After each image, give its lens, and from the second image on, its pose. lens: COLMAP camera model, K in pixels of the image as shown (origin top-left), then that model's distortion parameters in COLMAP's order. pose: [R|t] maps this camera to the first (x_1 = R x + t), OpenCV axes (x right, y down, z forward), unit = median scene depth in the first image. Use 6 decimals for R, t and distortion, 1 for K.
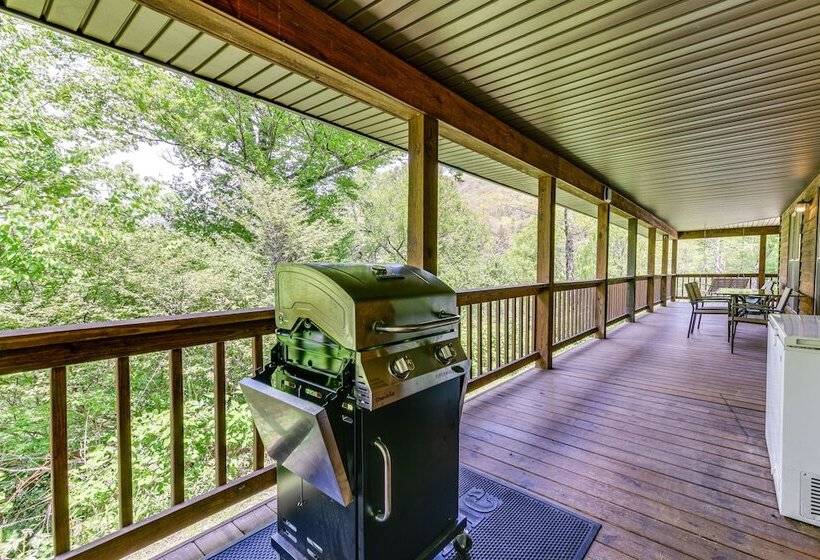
lens RADIAL K [[450.4, 0, 412.4], [0, 450.4, 279.8], [0, 0, 1]] dist [0.002026, 0.000312]
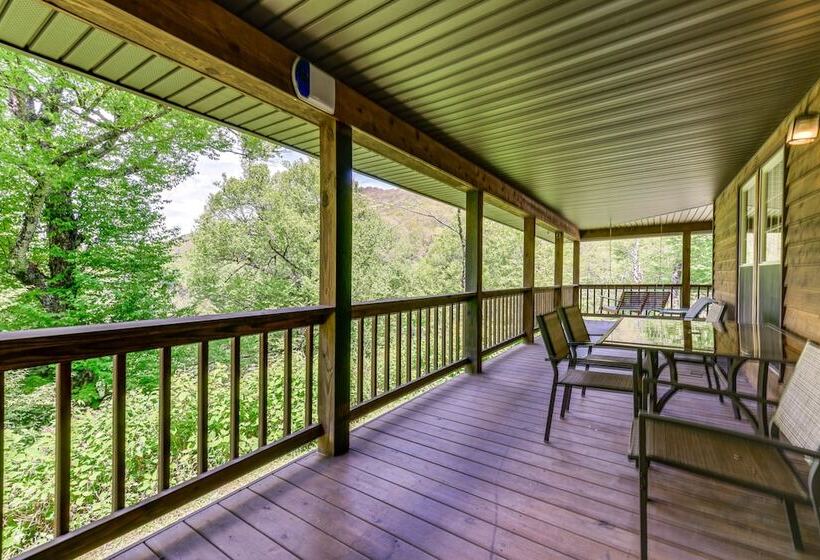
lens RADIAL K [[361.6, 0, 408.6], [0, 361.6, 275.6], [0, 0, 1]] dist [0.002687, 0.000336]
pose [[0.999512, -0.000445, 0.031231, 0.137792], [0.001371, 0.999560, -0.029619, -0.005261], [-0.031204, 0.029648, 0.999073, 0.193283]]
